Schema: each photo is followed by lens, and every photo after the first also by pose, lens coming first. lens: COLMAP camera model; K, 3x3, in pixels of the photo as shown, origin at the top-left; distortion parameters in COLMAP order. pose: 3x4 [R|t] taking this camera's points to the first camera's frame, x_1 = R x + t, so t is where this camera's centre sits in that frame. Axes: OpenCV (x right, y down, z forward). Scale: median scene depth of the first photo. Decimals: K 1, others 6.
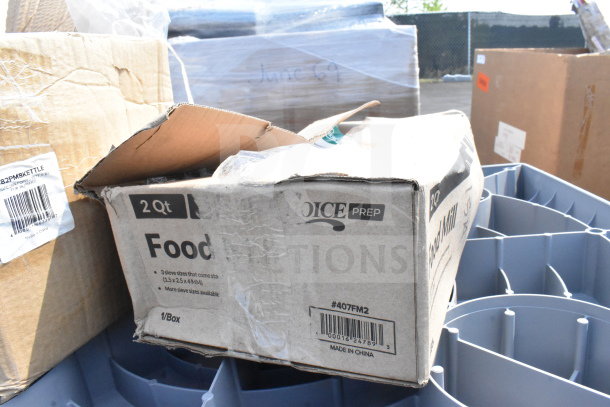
lens RADIAL K [[471.1, 0, 303.0], [0, 471.1, 193.4], [0, 0, 1]] dist [-0.095989, 0.013573]
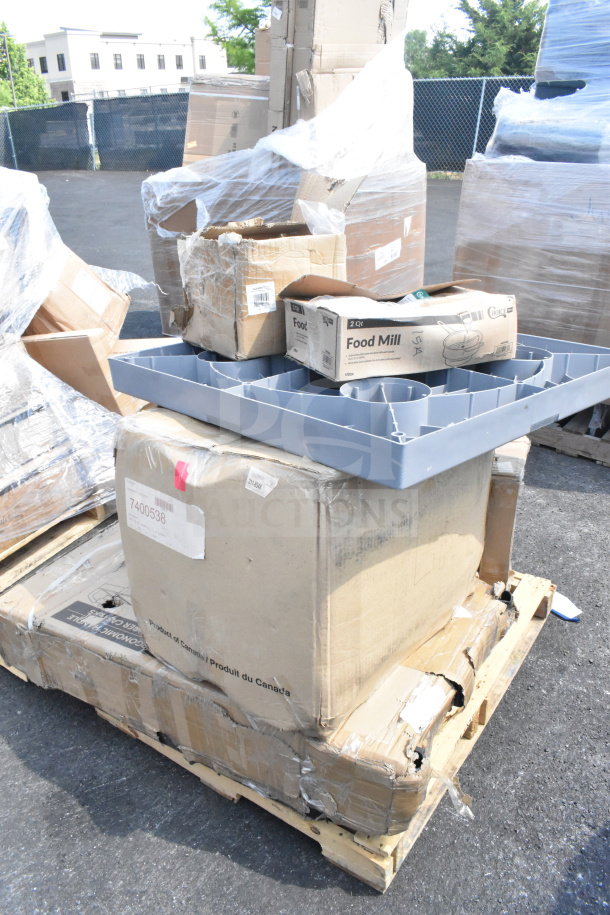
lens RADIAL K [[706.7, 0, 305.0], [0, 706.7, 457.5], [0, 0, 1]] dist [-0.095989, 0.013573]
pose [[0.770495, 0.328488, -0.546290, 2.343608], [-0.220225, 0.941403, 0.255464, -0.220772], [0.598196, -0.076527, 0.797688, -2.437410]]
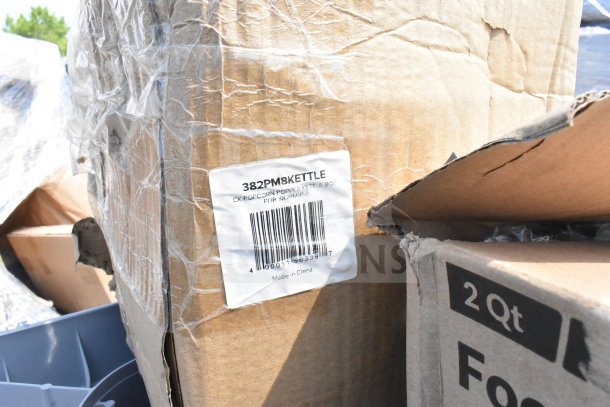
lens RADIAL K [[471.1, 0, 303.0], [0, 471.1, 193.4], [0, 0, 1]] dist [-0.095989, 0.013573]
pose [[0.711463, 0.220401, -0.667266, -0.163341], [-0.212891, 0.972521, 0.094237, -0.083055], [0.669700, 0.075009, 0.738834, 0.514274]]
